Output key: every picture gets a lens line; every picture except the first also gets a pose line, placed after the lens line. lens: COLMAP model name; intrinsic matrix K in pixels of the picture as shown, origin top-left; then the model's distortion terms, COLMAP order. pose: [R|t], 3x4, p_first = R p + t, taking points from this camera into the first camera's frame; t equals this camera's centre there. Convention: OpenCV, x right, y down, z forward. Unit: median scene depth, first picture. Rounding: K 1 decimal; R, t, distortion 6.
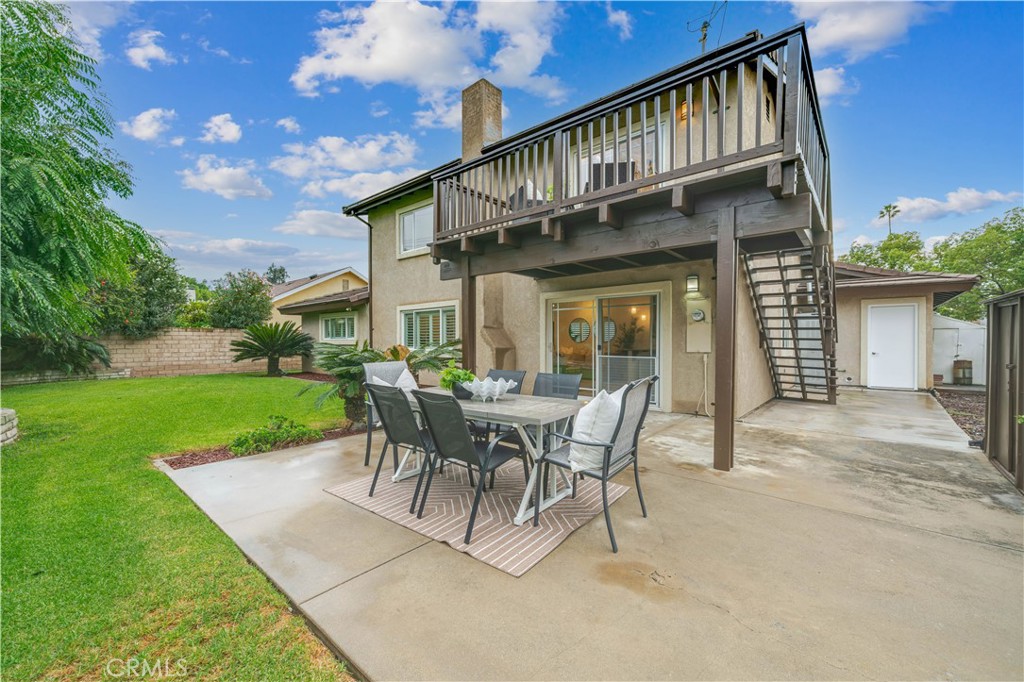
lens RADIAL K [[423.3, 0, 507.5], [0, 423.3, 336.2], [0, 0, 1]] dist [-0.000125, 0.000062]
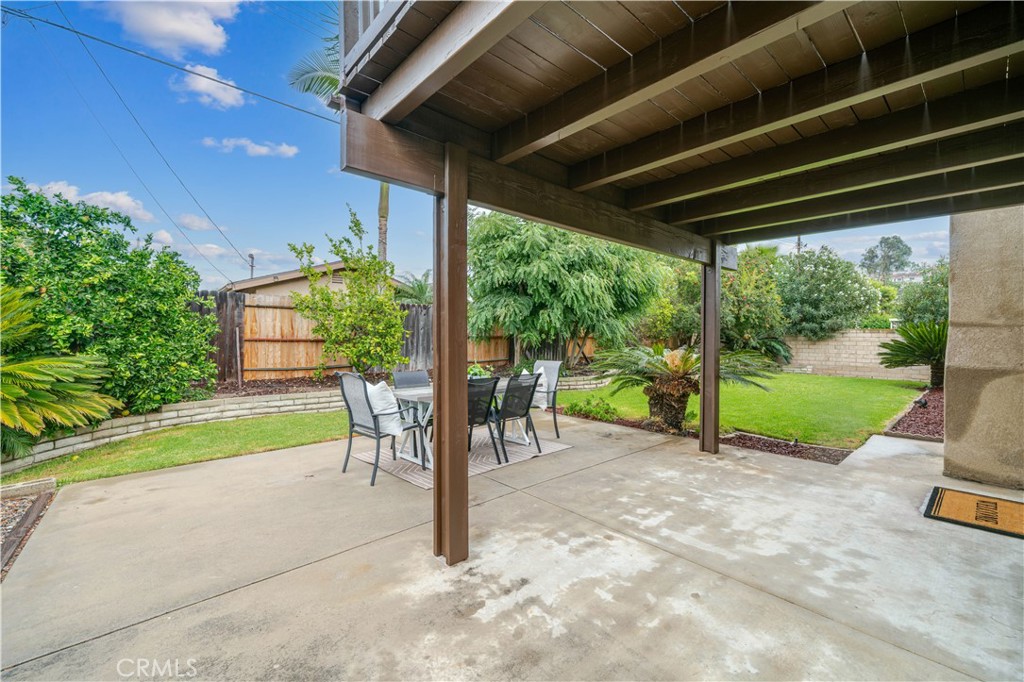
lens RADIAL K [[423.3, 0, 507.5], [0, 423.3, 336.2], [0, 0, 1]] dist [-0.000125, 0.000062]
pose [[-0.158834, 0.002792, -0.987301, 0.702190], [-0.001314, 0.999995, 0.003039, -0.010816], [0.987304, 0.001780, -0.158830, 0.744081]]
